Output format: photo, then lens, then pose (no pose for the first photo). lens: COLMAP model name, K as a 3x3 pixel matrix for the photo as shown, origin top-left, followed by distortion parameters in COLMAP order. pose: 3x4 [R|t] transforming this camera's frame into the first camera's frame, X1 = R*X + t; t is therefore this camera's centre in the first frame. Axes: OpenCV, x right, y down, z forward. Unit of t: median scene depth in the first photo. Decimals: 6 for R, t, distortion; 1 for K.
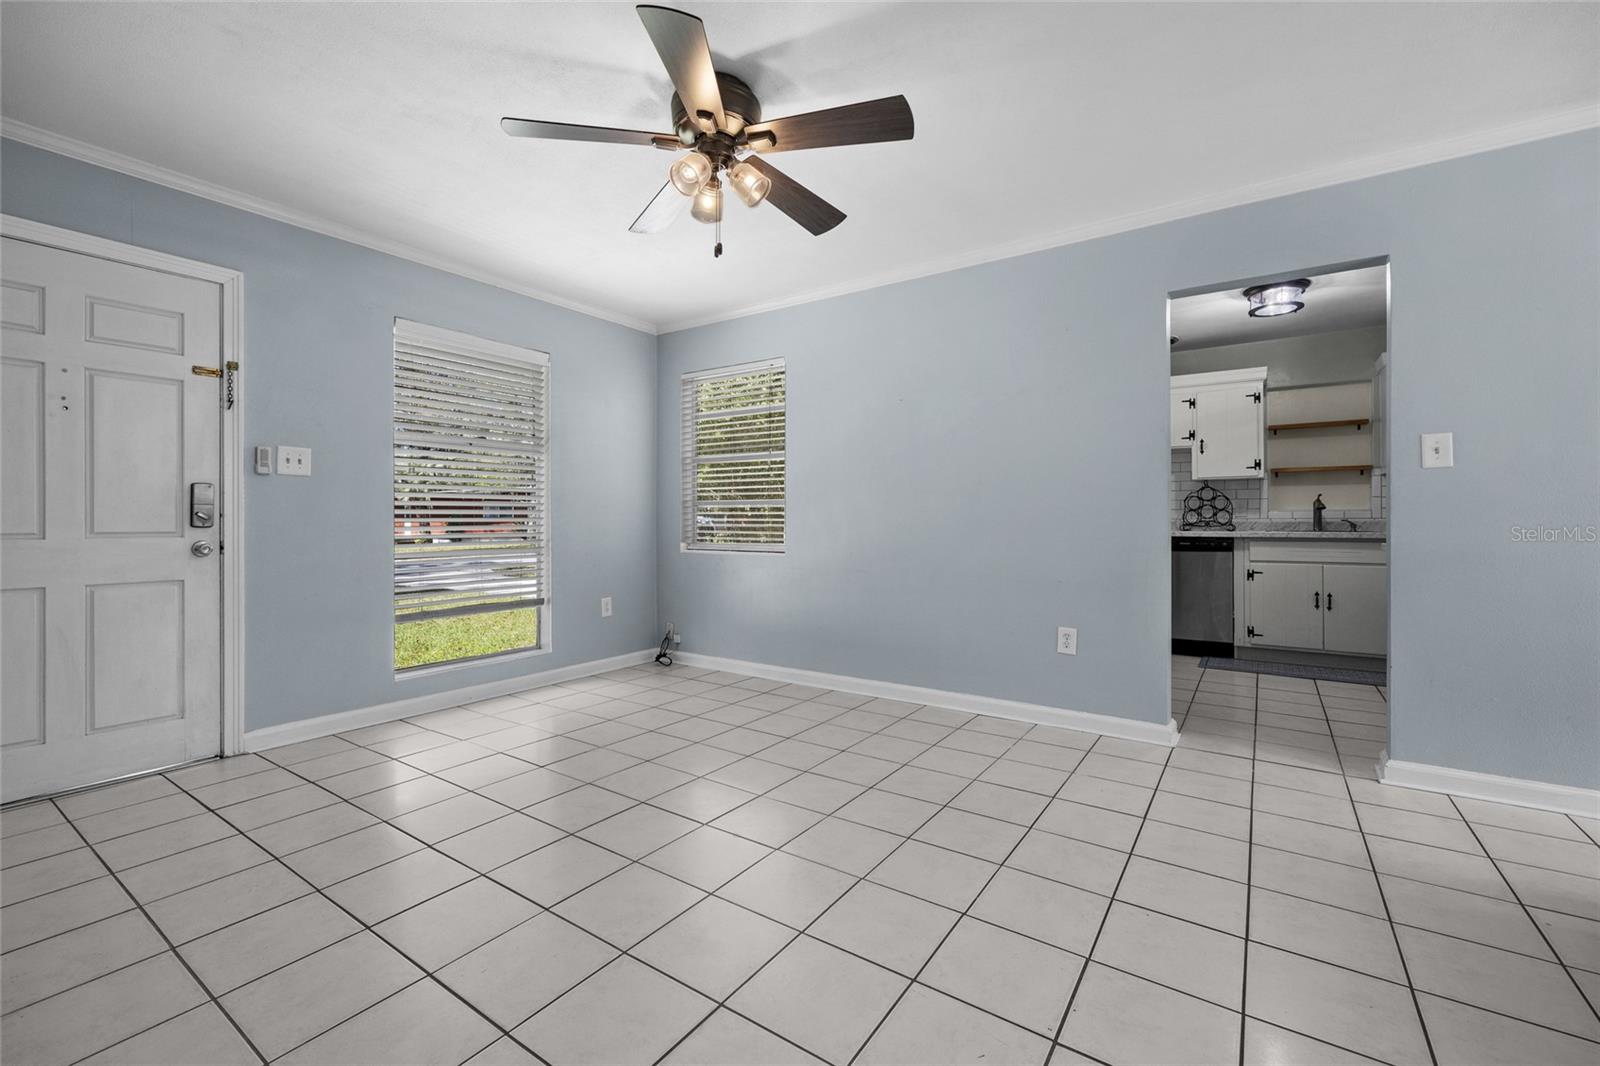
lens RADIAL K [[673.7, 0, 795.1], [0, 673.7, 518.2], [0, 0, 1]] dist [-0.002665, 0.000819]
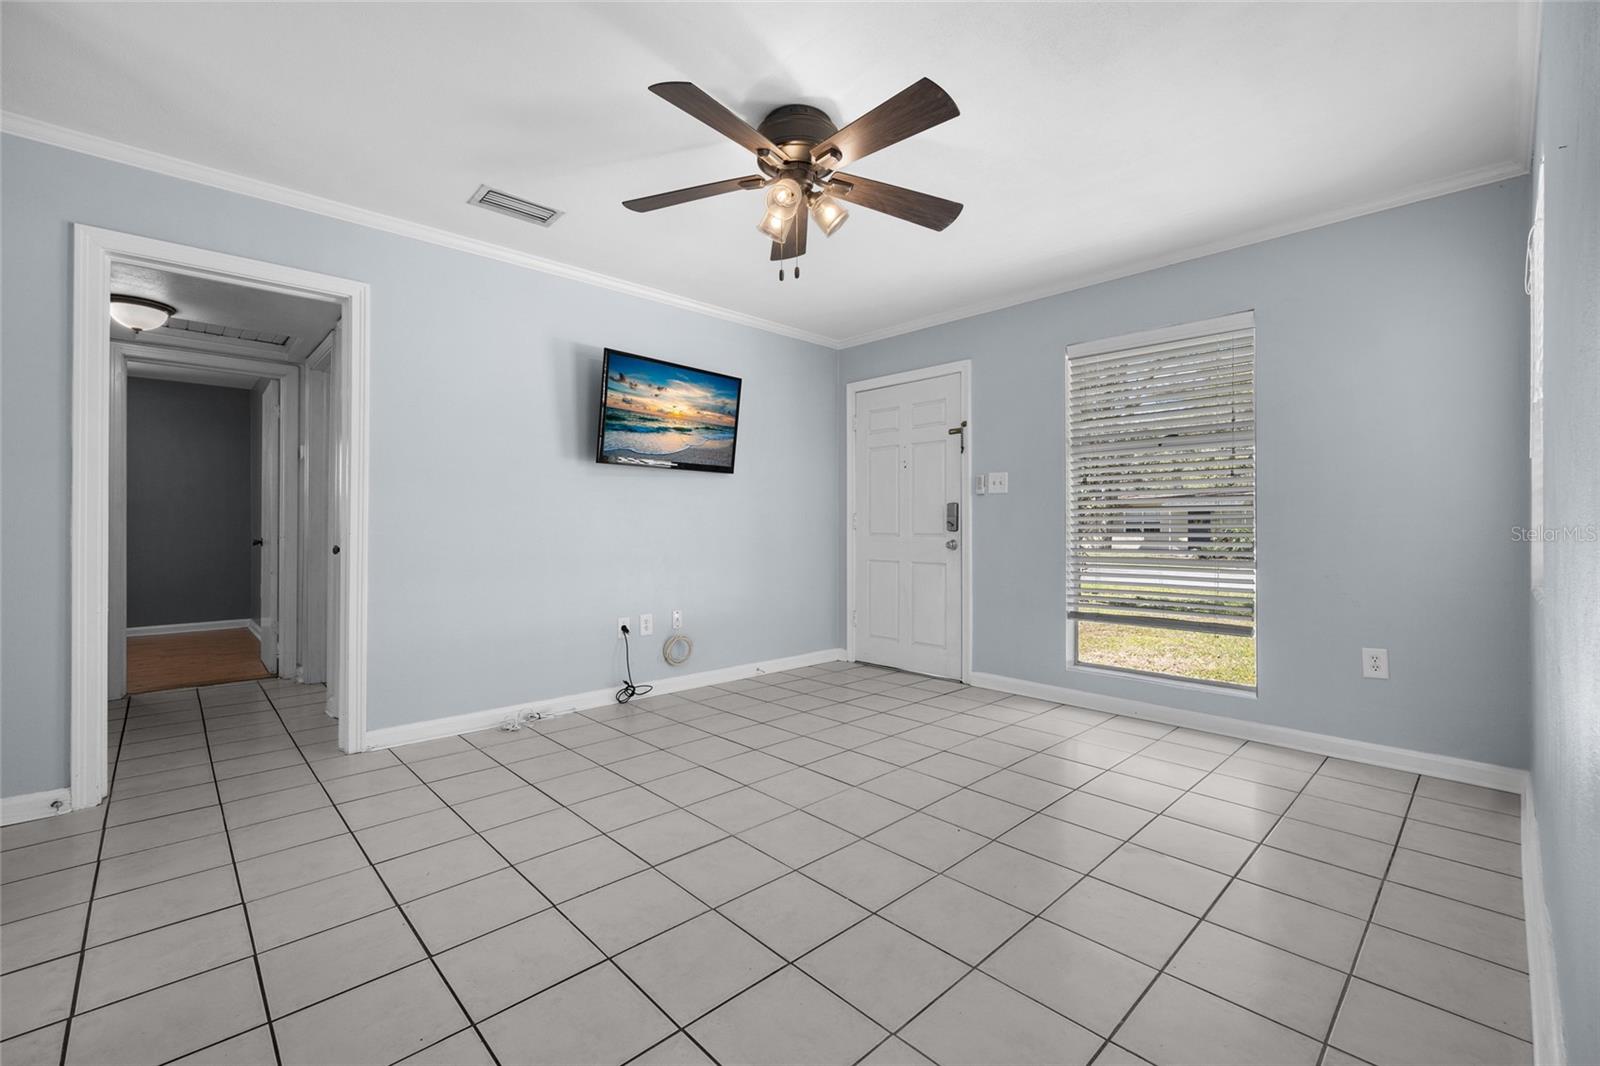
lens RADIAL K [[673.7, 0, 803.0], [0, 673.7, 529.8], [0, 0, 1]] dist [-0.002665, 0.000819]
pose [[-0.200214, 0.003941, -0.979744, 0.426880], [0.001511, 0.999992, 0.003713, 0.002615], [0.979751, -0.000737, -0.200218, 0.568074]]
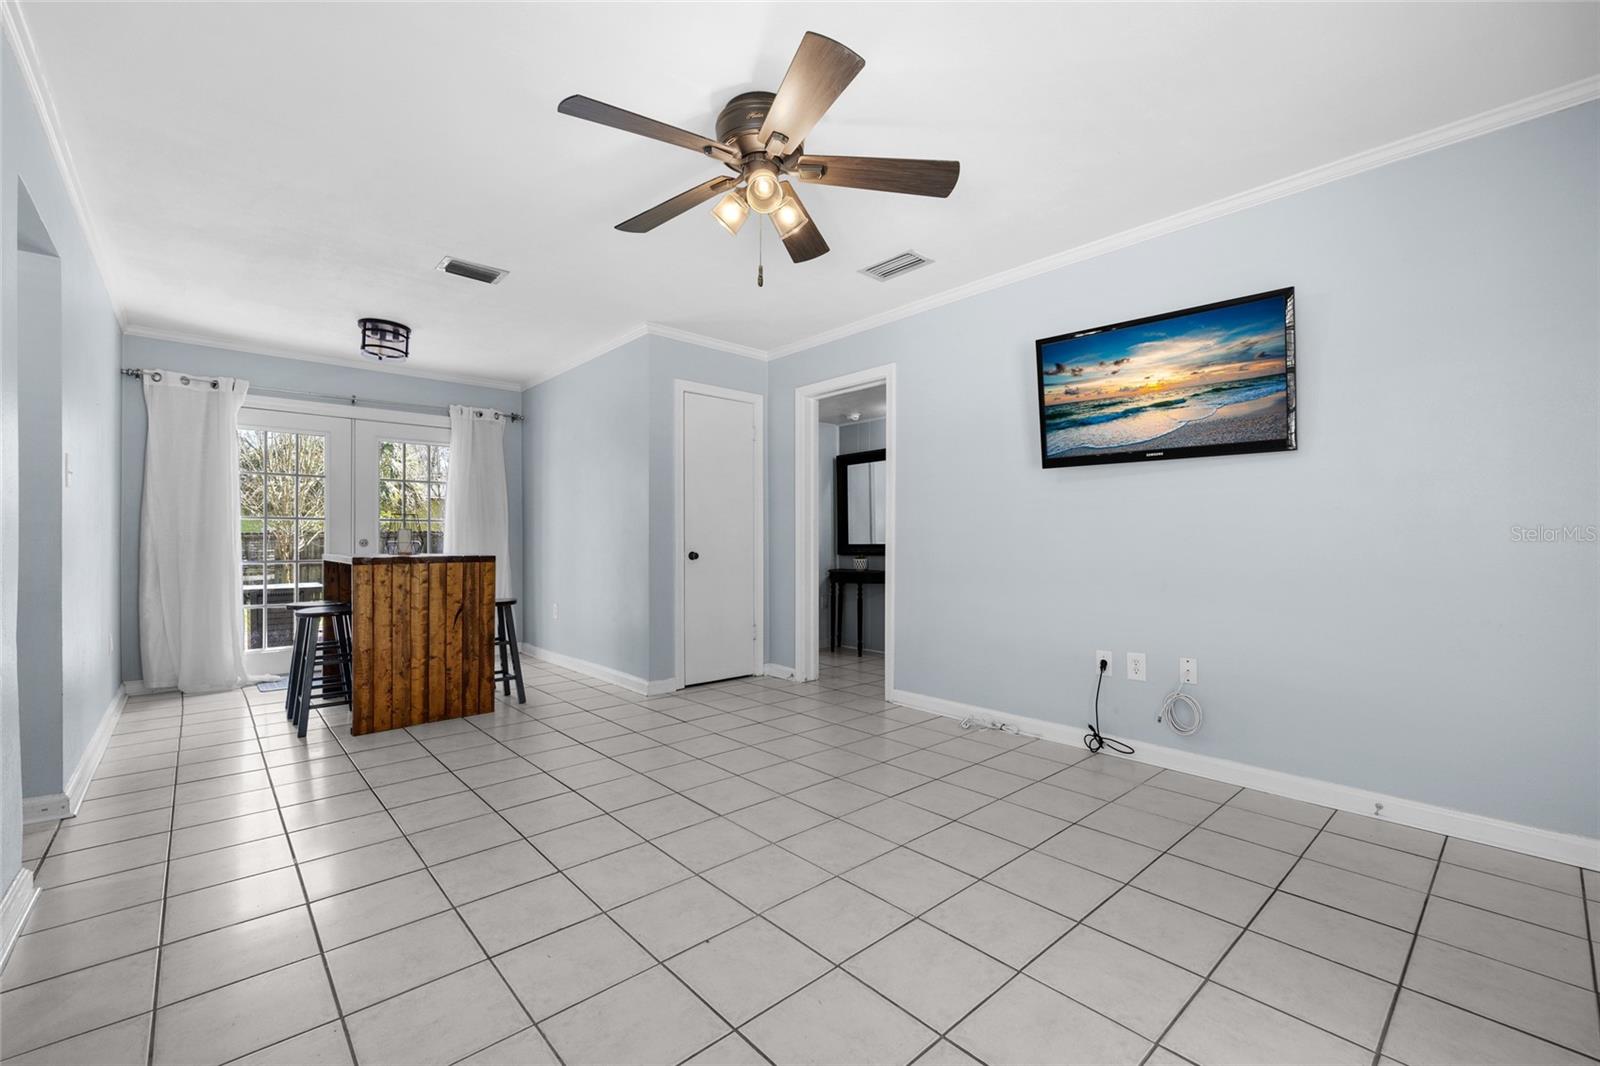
lens RADIAL K [[673.7, 0, 801.7], [0, 673.7, 538.8], [0, 0, 1]] dist [-0.002665, 0.000819]
pose [[-0.973673, 0.000634, 0.227950, -0.189891], [-0.000301, 0.999992, -0.004066, 0.002964], [-0.227951, -0.004027, -0.973664, 0.916059]]
